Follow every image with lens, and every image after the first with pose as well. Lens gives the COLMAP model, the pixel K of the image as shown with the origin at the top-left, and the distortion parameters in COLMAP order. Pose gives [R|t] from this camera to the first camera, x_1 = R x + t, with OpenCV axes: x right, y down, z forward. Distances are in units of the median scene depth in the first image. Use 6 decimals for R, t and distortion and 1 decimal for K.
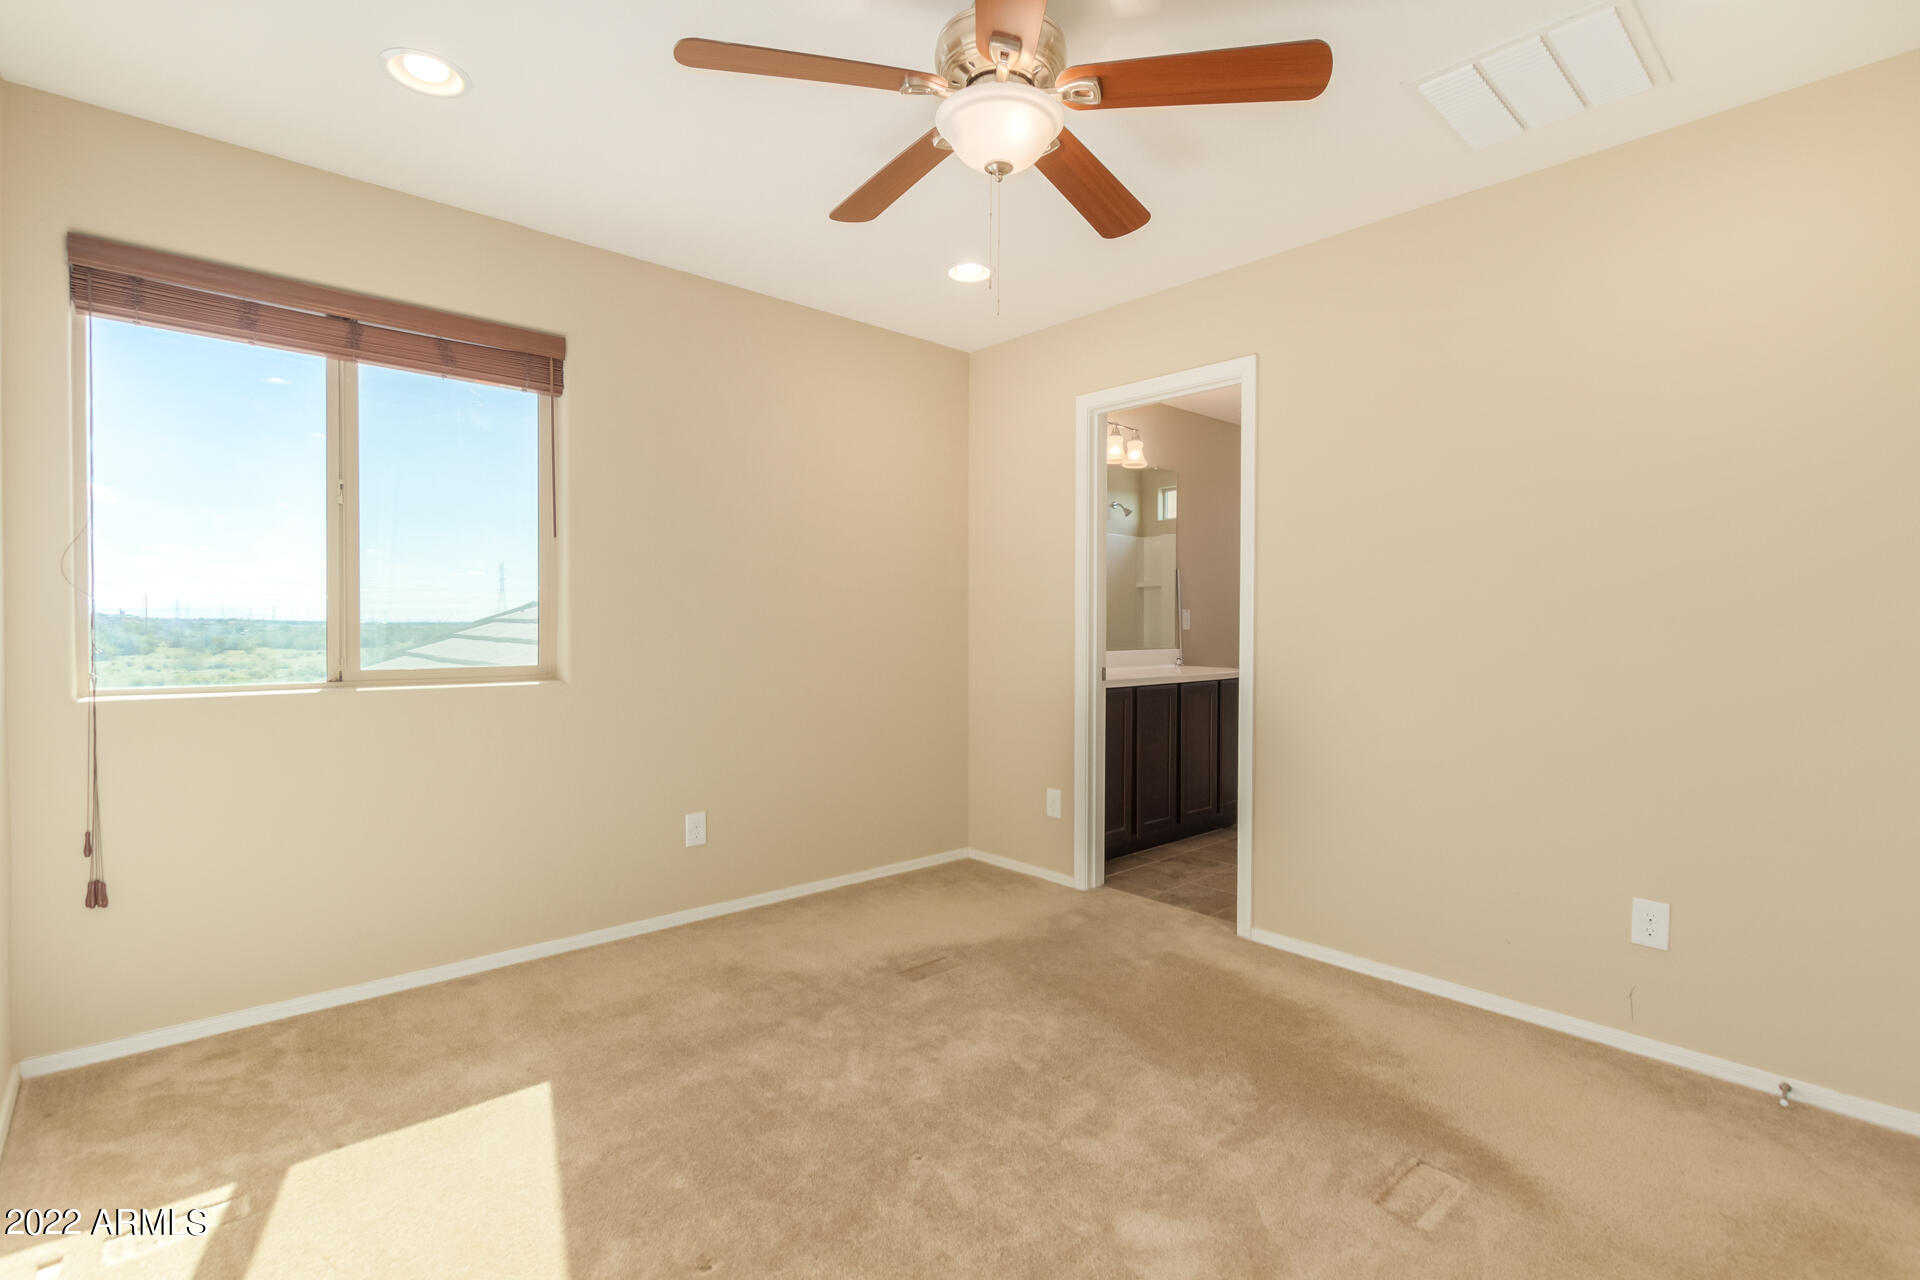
lens RADIAL K [[886.9, 0, 959.3], [0, 886.9, 637.6], [0, 0, 1]] dist [0.003716, -0.000072]
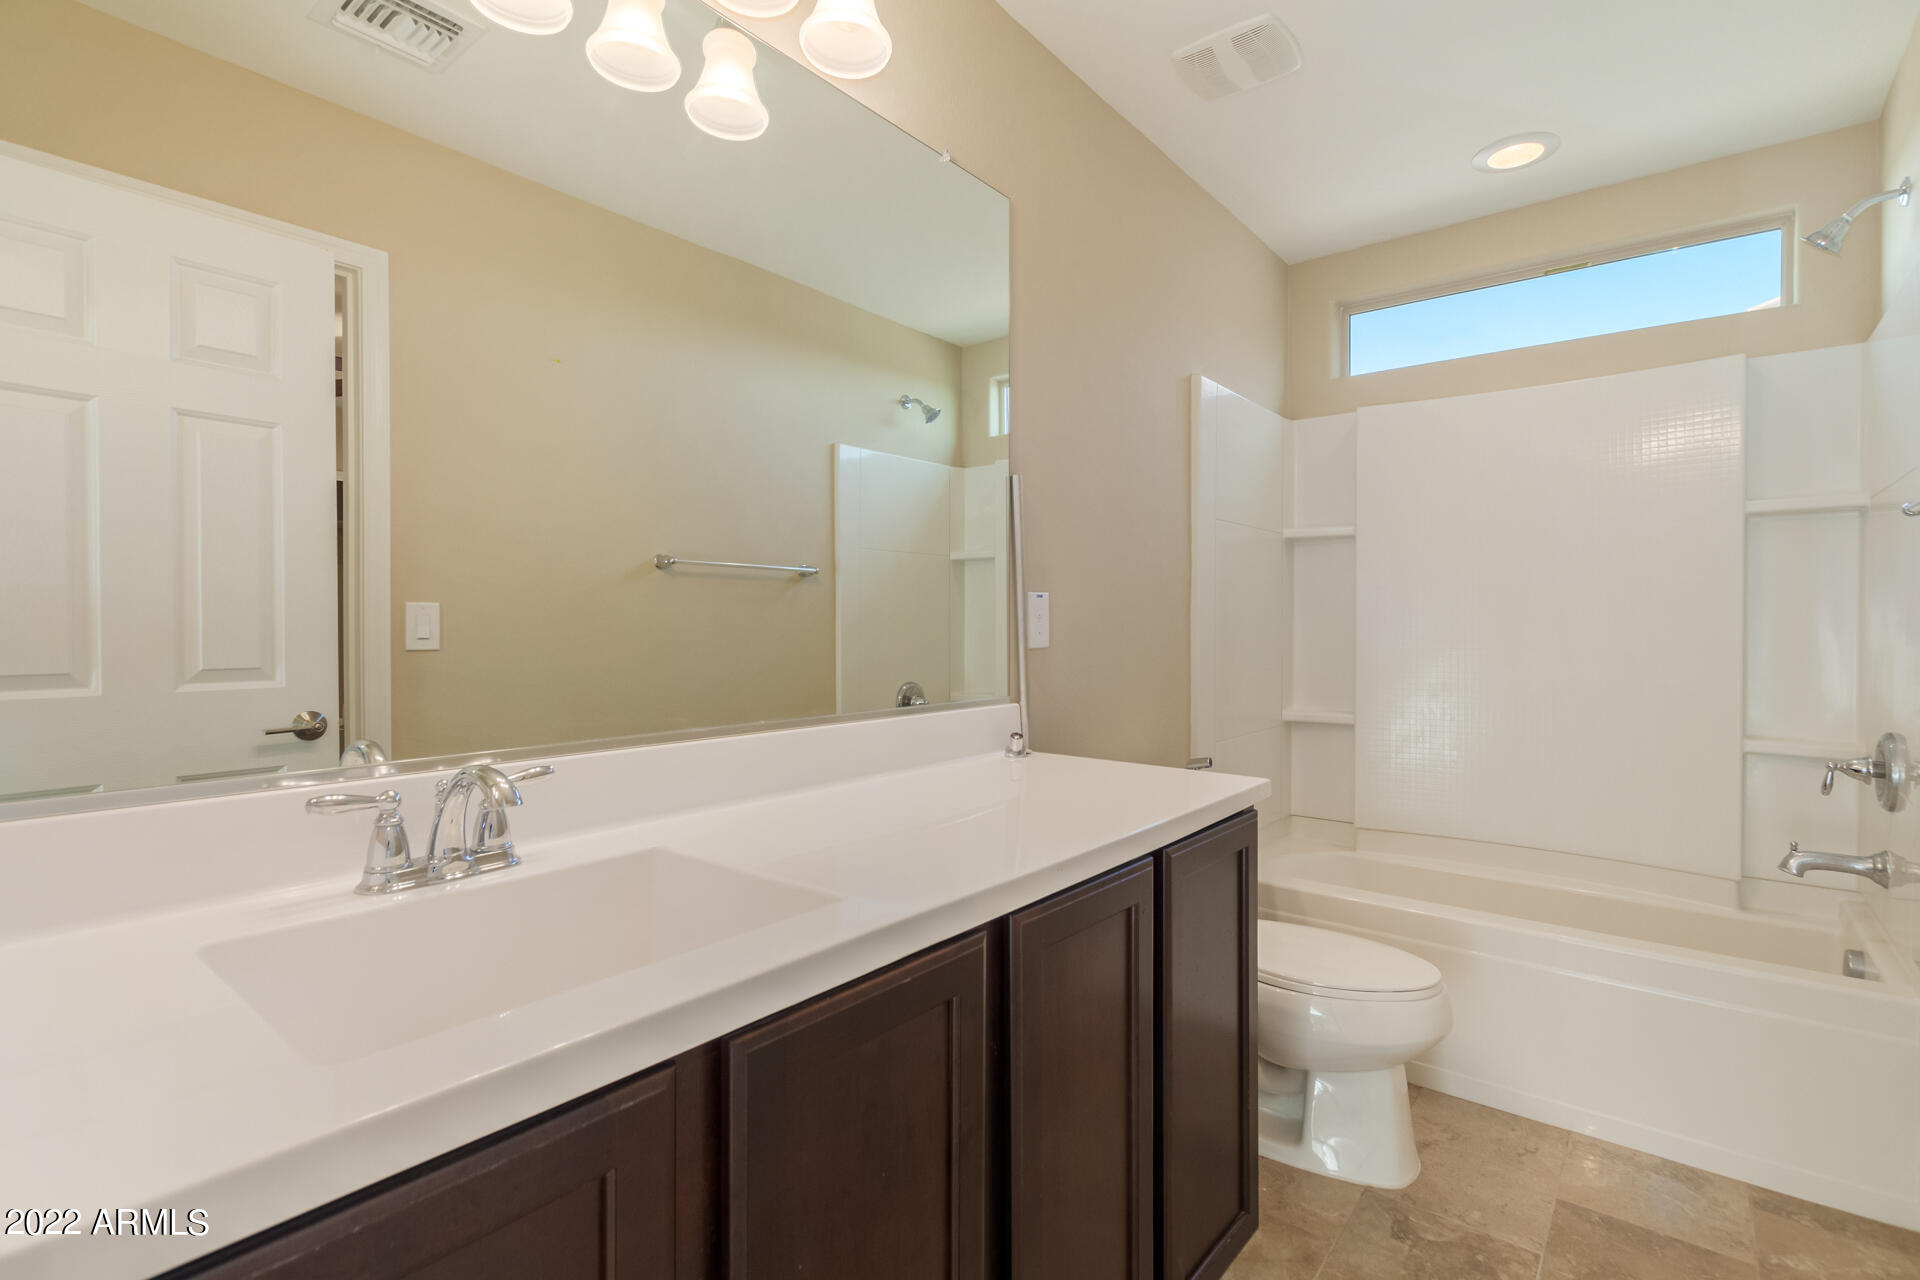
lens RADIAL K [[886.9, 0, 959.4], [0, 886.9, 633.8], [0, 0, 1]] dist [0.003716, -0.000072]
pose [[0.987581, 0.004098, 0.157056, 0.123078], [-0.003762, 0.999990, -0.002435, -0.010270], [-0.157064, 0.001814, 0.987587, 0.476460]]
